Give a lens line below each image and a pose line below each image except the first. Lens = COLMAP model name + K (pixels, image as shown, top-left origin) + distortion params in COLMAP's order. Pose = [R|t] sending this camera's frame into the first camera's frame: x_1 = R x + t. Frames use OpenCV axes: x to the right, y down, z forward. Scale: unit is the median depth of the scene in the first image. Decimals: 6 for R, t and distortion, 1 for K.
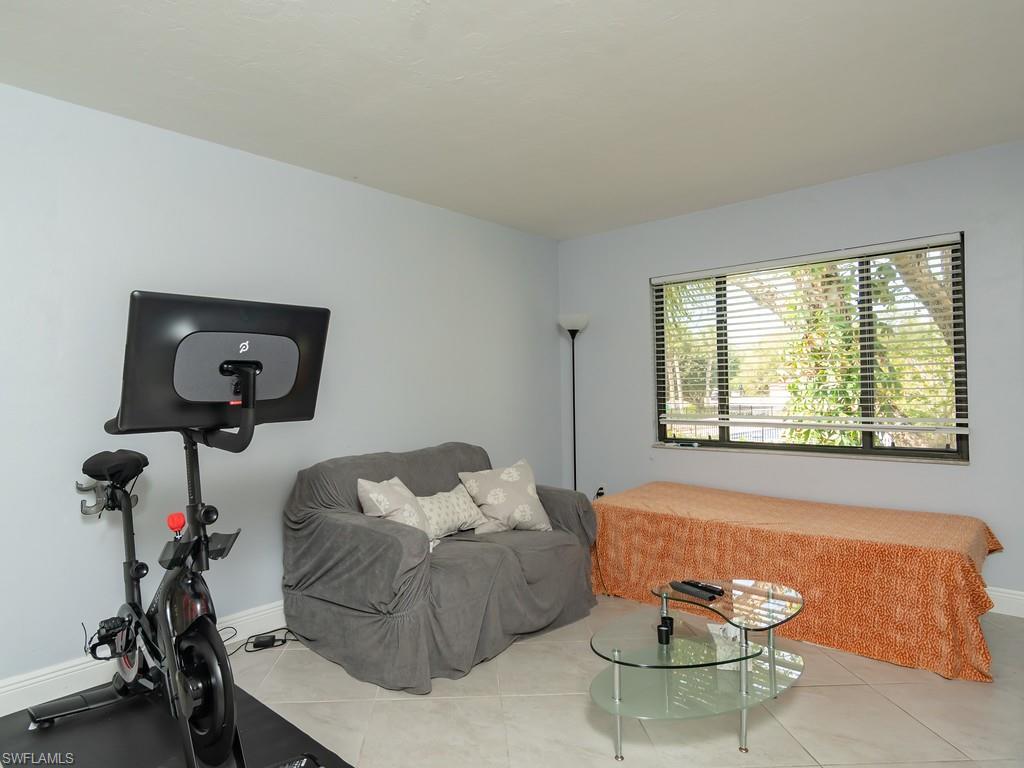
lens RADIAL K [[609.0, 0, 512.0], [0, 609.0, 384.0], [0, 0, 1]] dist [-0.006508, -0.000856]
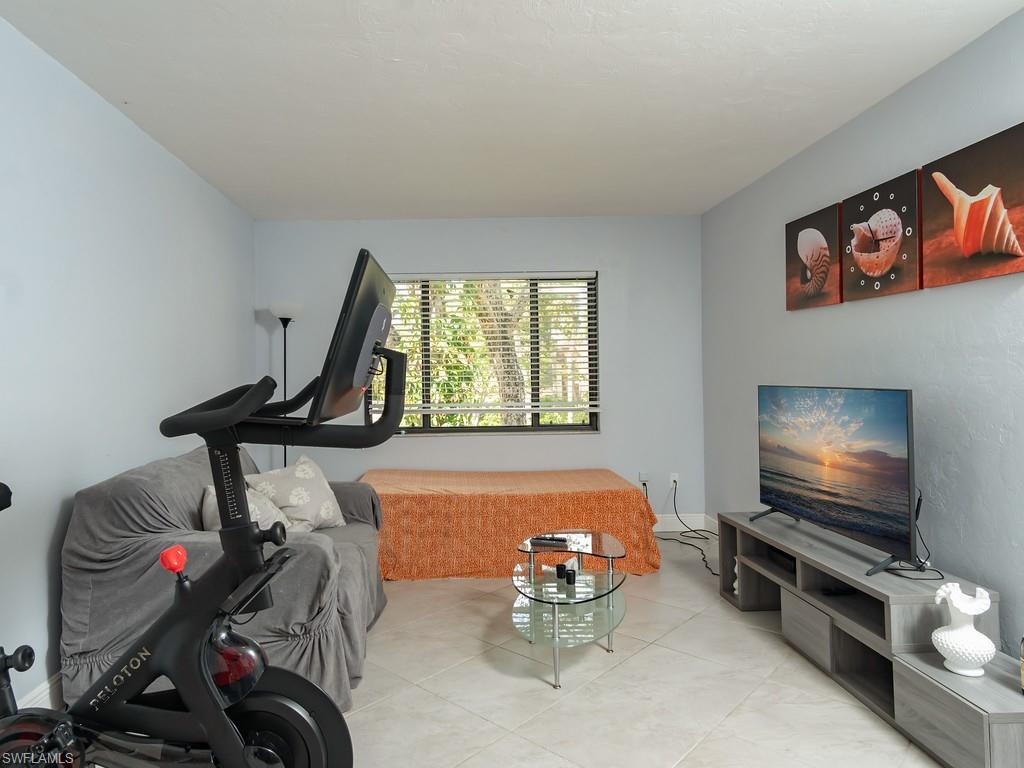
lens RADIAL K [[605.7, 0, 511.9], [0, 605.7, 365.5], [0, 0, 1]] dist [-0.000946, -0.000183]
pose [[0.725193, 0.018433, 0.688299, -0.387520], [-0.004744, 0.999752, -0.021775, 0.004687], [-0.688529, 0.012526, 0.725100, 0.100767]]
